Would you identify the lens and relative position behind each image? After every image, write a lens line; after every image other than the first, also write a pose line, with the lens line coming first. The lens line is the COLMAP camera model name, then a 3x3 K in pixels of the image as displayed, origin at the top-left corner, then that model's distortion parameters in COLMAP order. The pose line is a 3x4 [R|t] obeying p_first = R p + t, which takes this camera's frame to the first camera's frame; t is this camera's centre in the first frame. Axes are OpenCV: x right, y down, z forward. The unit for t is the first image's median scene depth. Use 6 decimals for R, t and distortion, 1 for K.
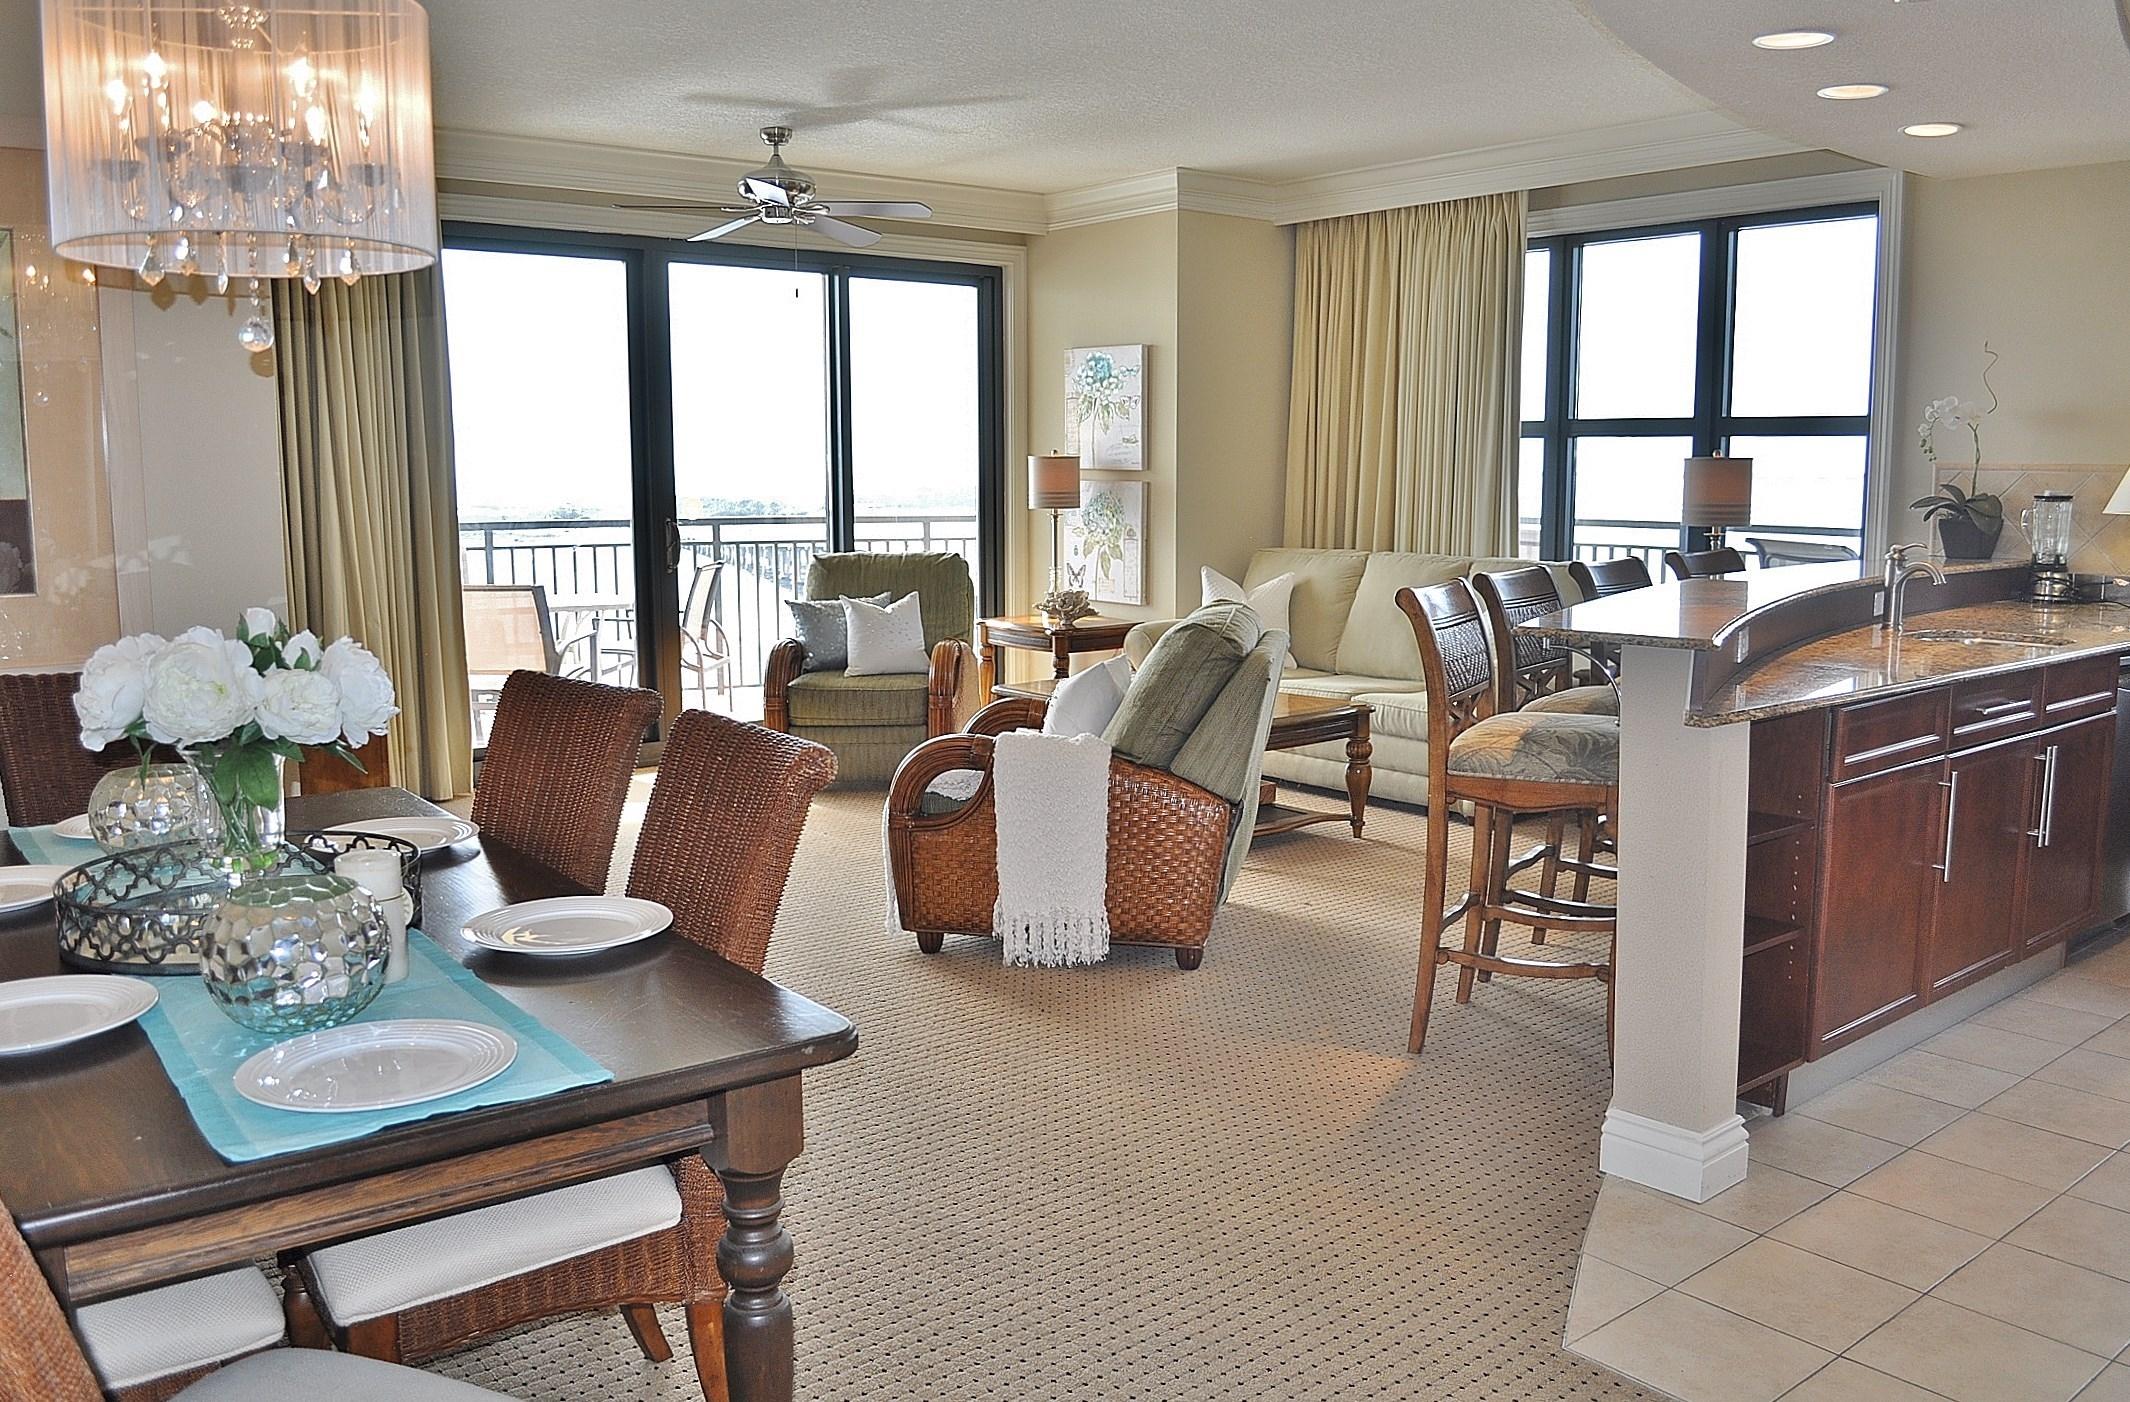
lens RADIAL K [[1690.2, 0, 1065.0], [0, 1690.2, 701.0], [0, 0, 1]] dist [-0.079672, -0.001775]
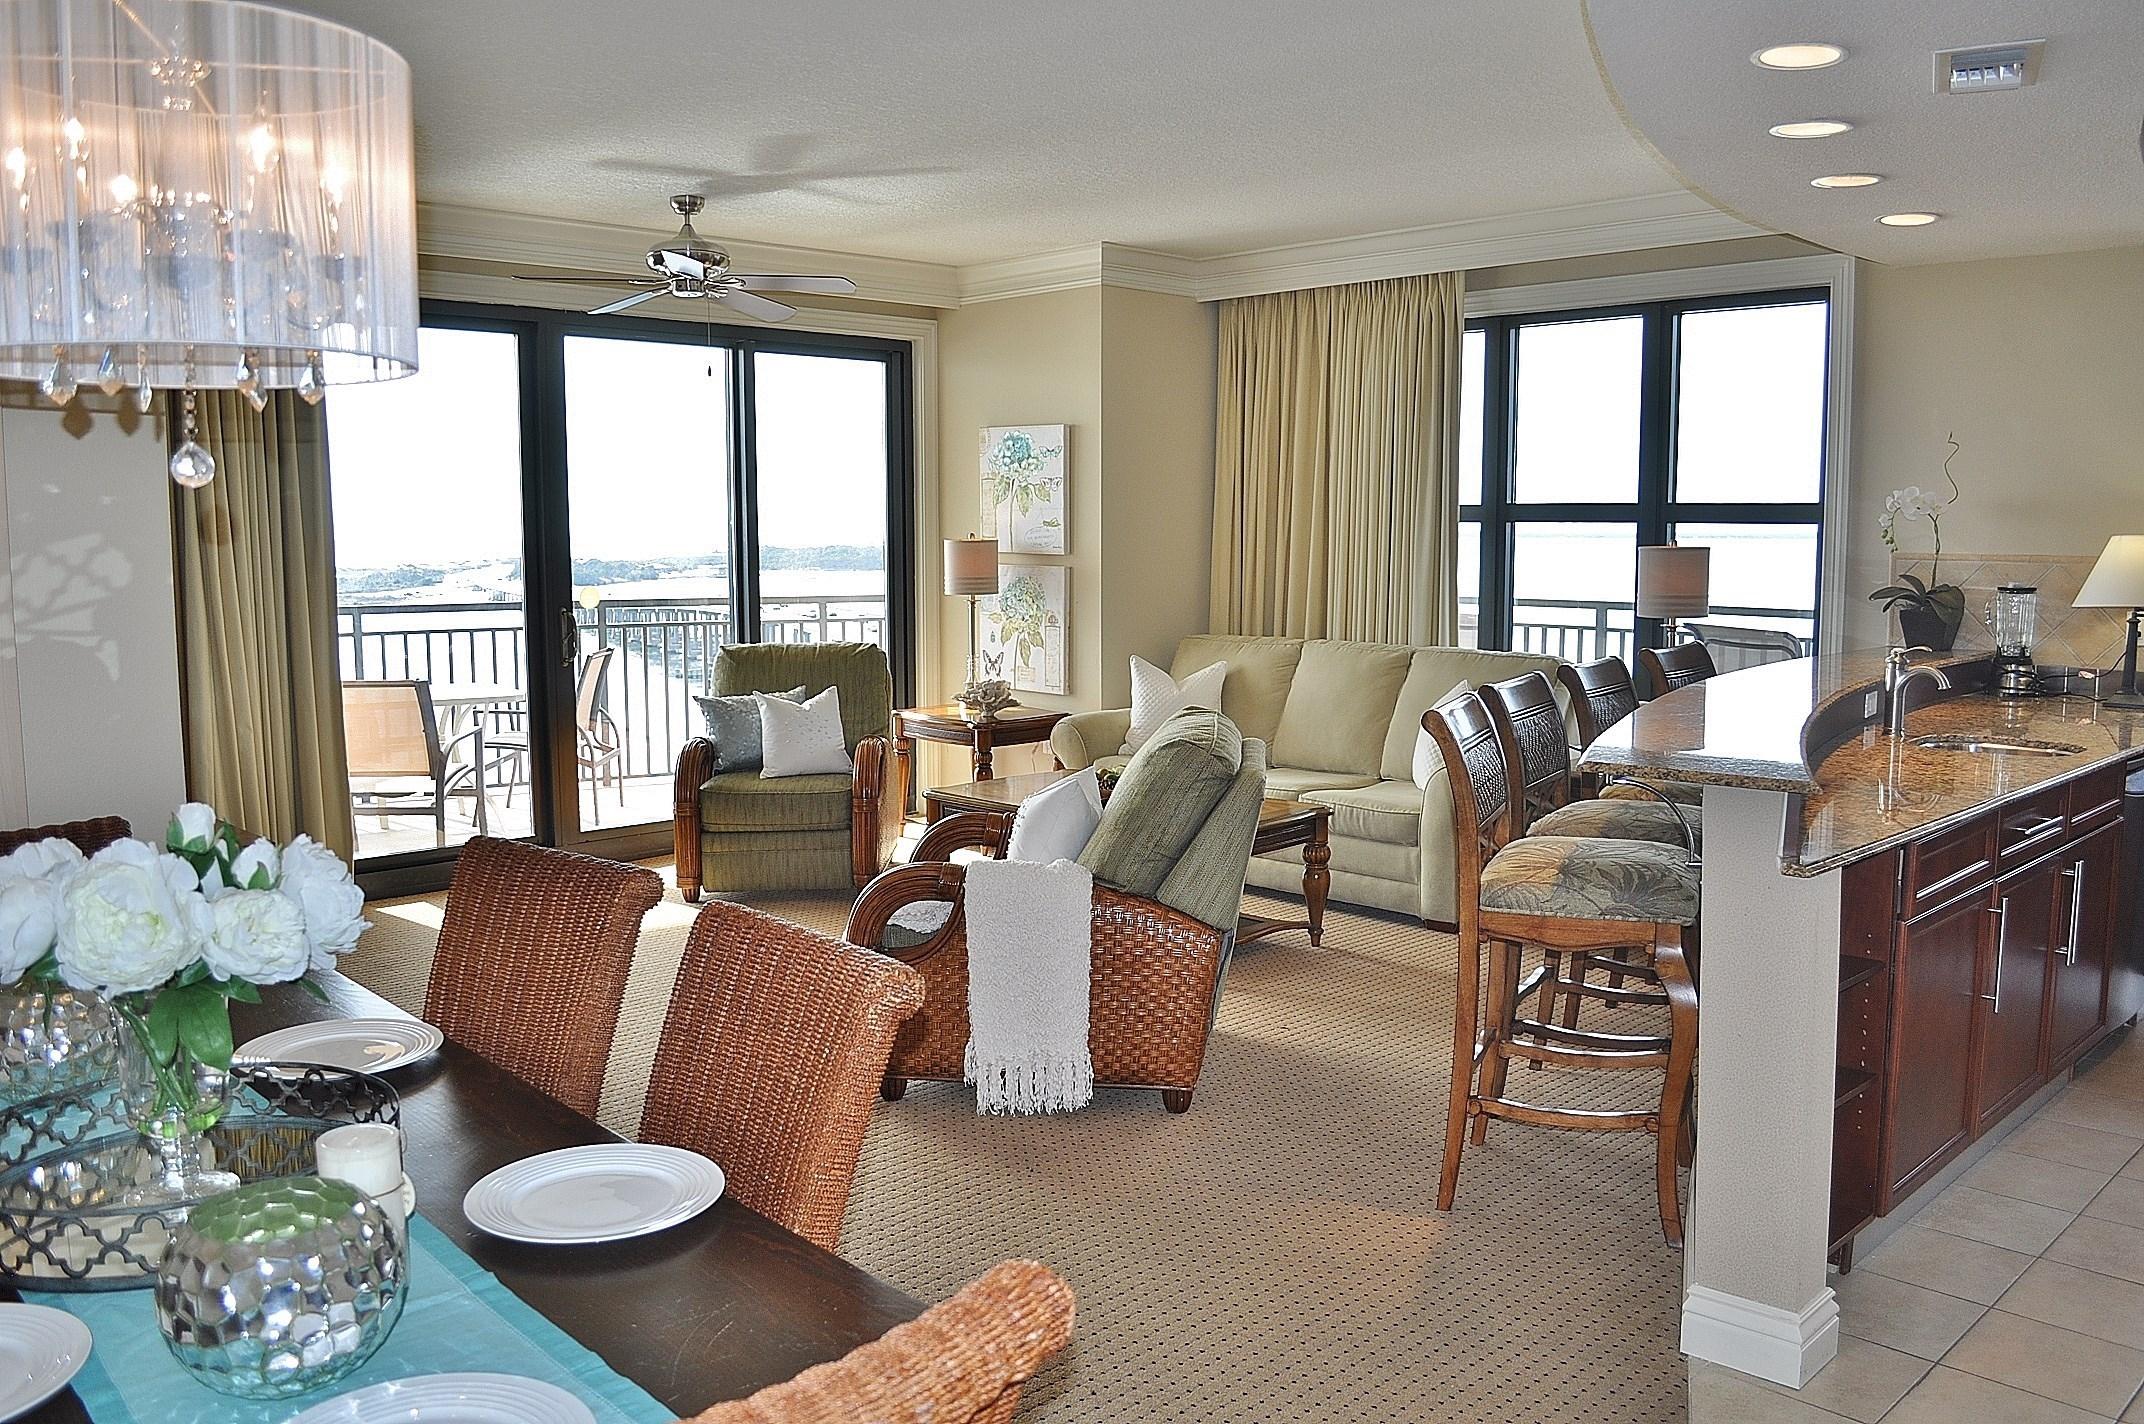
lens RADIAL K [[1689.2, 0, 1072.0], [0, 1689.2, 712.0], [0, 0, 1]] dist [-0.081966, 0.004660]
pose [[0.995812, -0.009738, 0.090906, -0.046233], [0.012318, 0.999536, -0.027859, -0.024913], [-0.090592, 0.028862, 0.995470, 0.056339]]
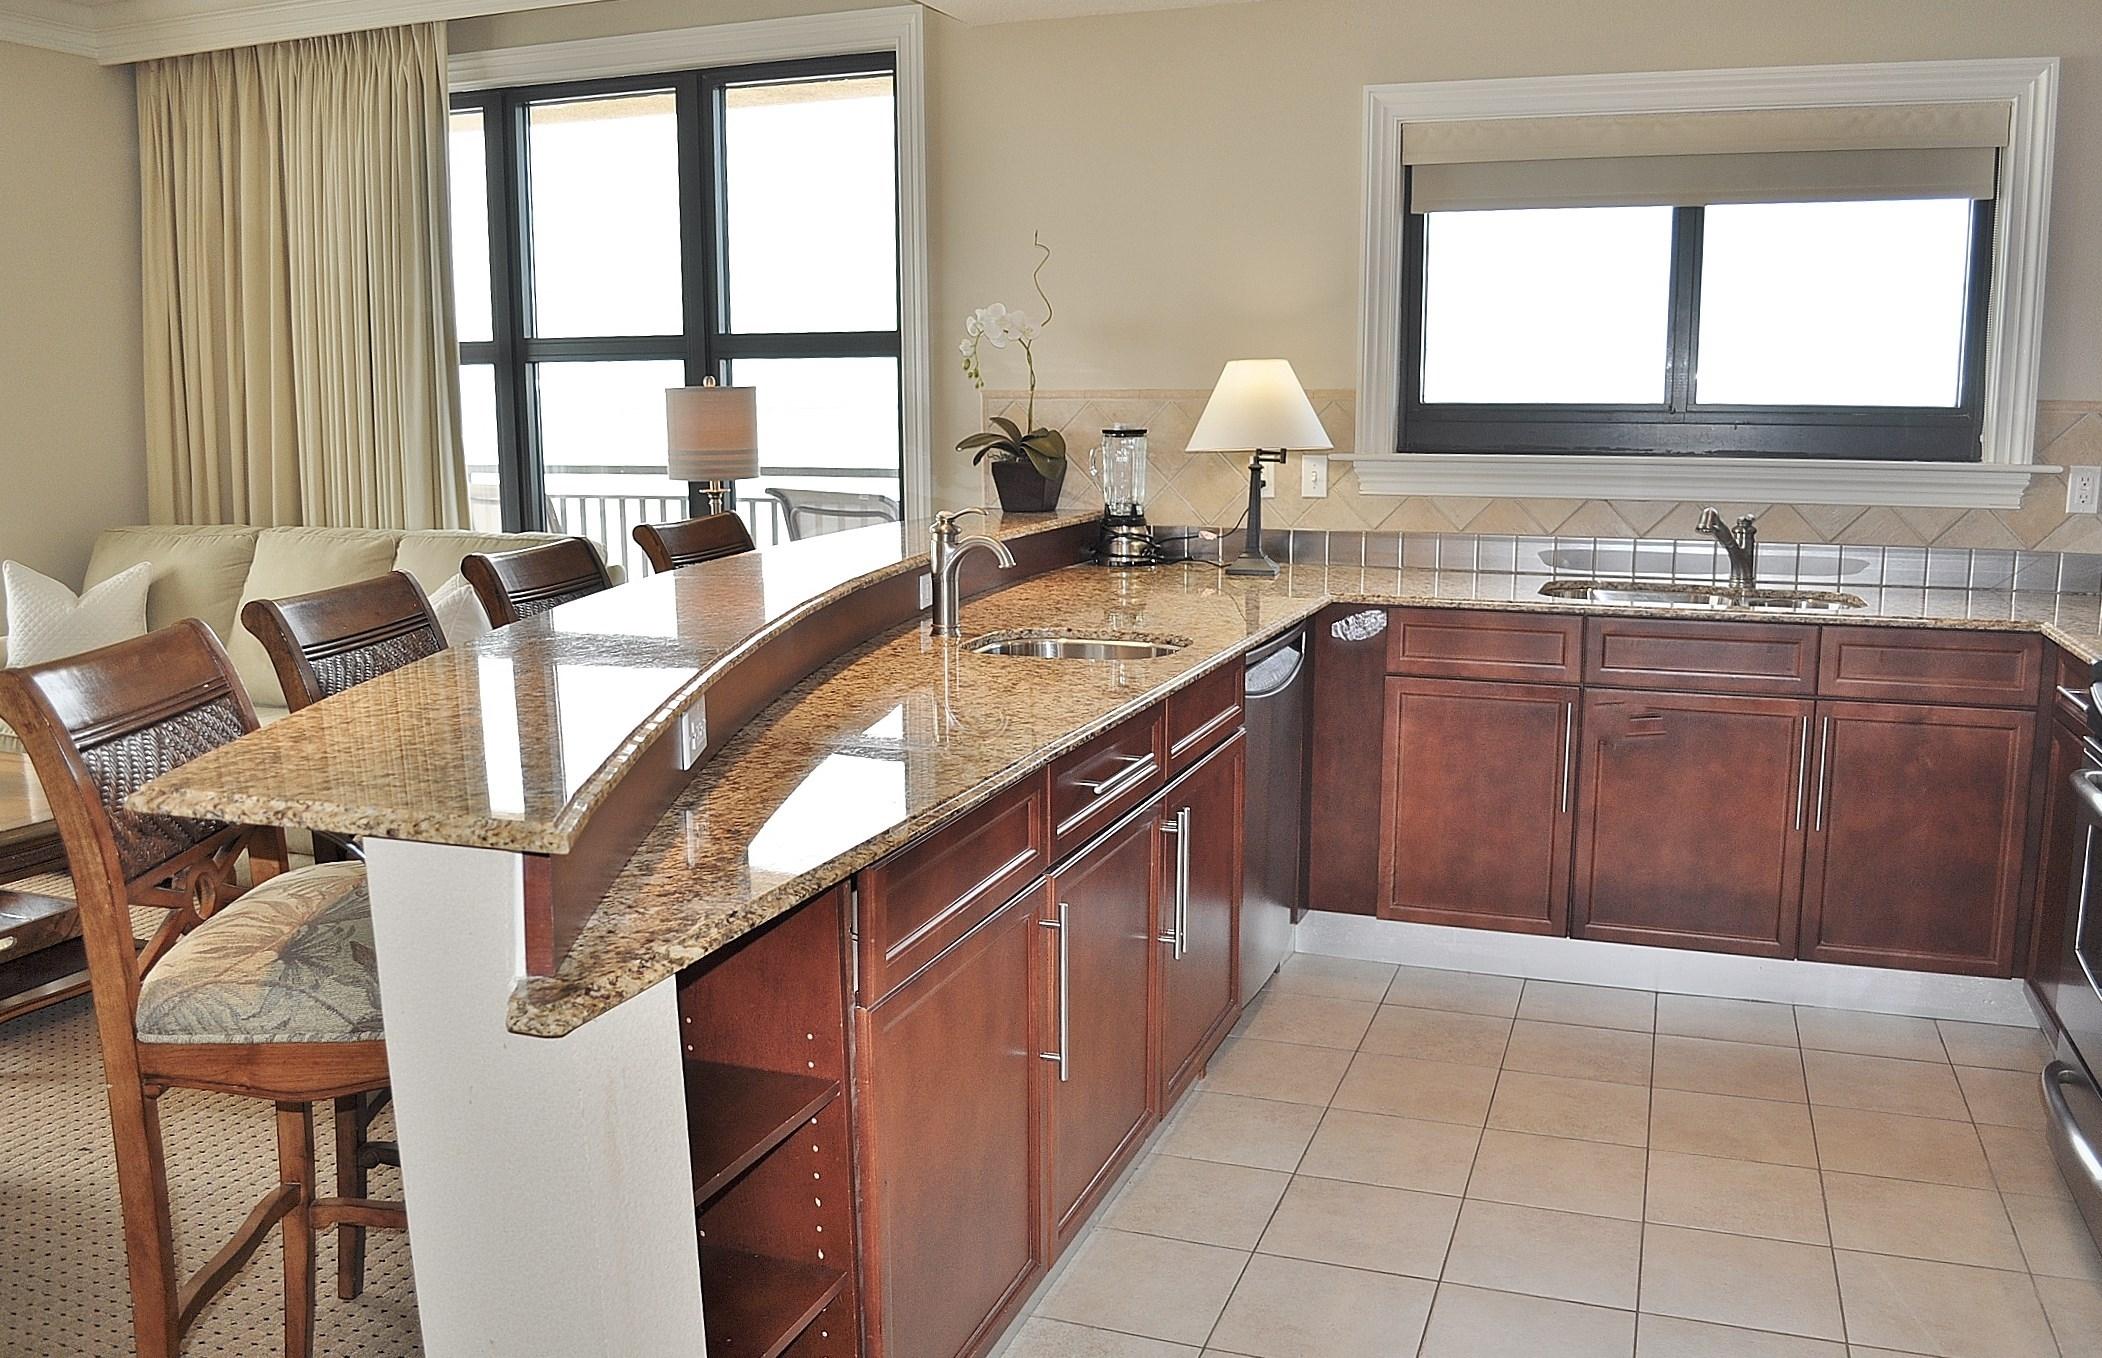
lens RADIAL K [[1675.9, 0, 1051.0], [0, 1675.9, 679.0], [0, 0, 1]] dist [-0.076499, 0.003633]
pose [[0.862400, -0.084473, 0.499130, 0.133172], [0.071360, 0.996420, 0.045339, -0.037268], [-0.501173, -0.003483, 0.865340, 0.266304]]
